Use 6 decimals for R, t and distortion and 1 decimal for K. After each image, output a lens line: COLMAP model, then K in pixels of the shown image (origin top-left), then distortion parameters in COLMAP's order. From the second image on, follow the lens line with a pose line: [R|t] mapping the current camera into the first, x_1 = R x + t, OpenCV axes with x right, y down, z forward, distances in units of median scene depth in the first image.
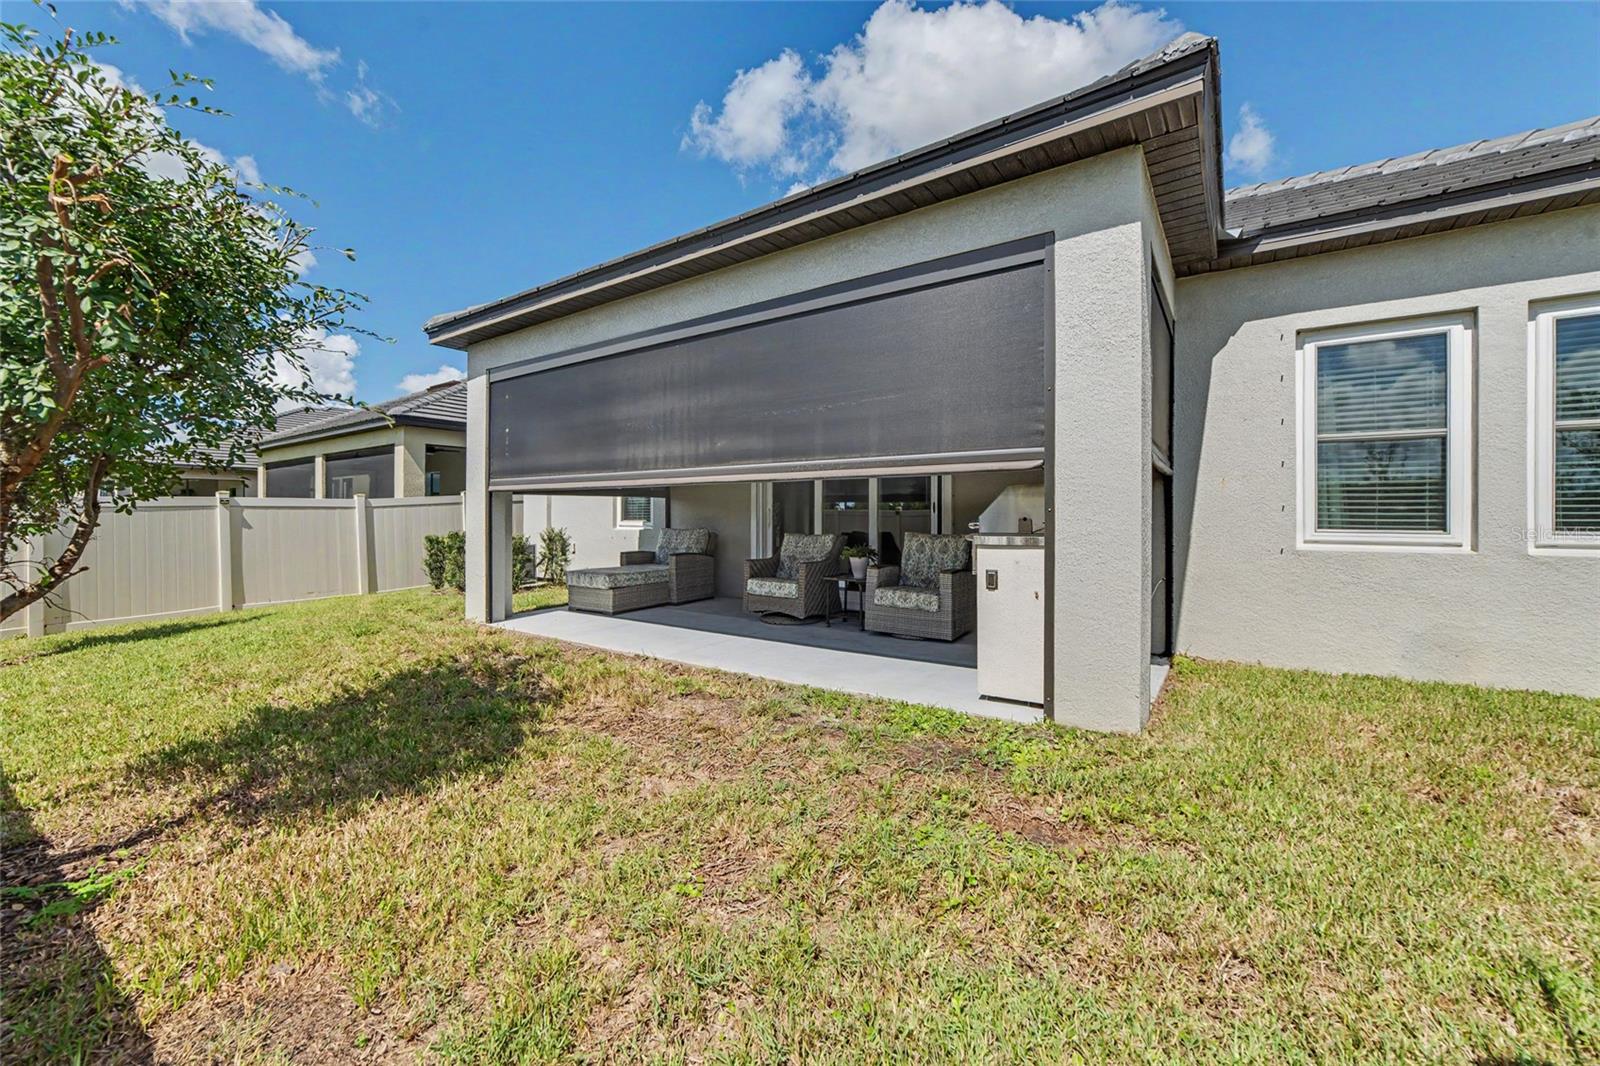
lens RADIAL K [[615.3, 0, 800.0], [0, 615.3, 533.0], [0, 0, 1]] dist [-0.000926, 0.000161]
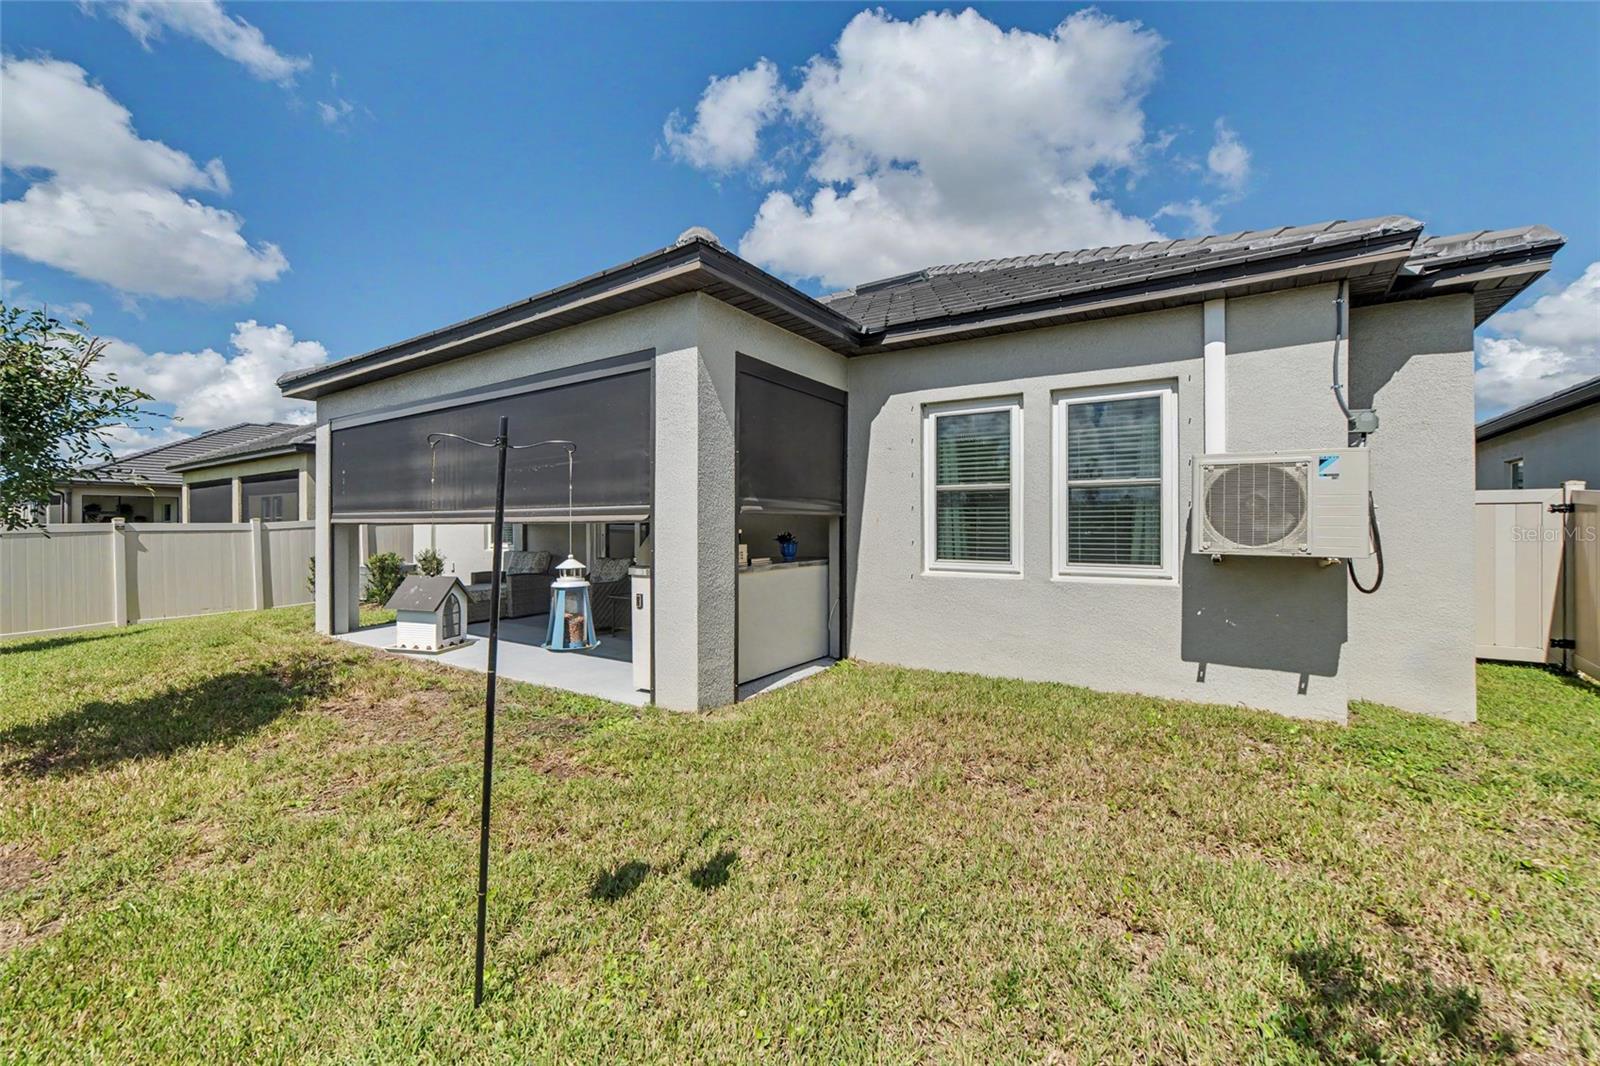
lens RADIAL K [[637.2, 0, 795.5], [0, 637.2, 528.5], [0, 0, 1]] dist [-0.026572, 0.011713]
pose [[0.999844, -0.001738, 0.017572, 0.276401], [0.002132, 0.999746, -0.022424, -0.021538], [-0.017529, 0.022458, 0.999594, -0.165232]]
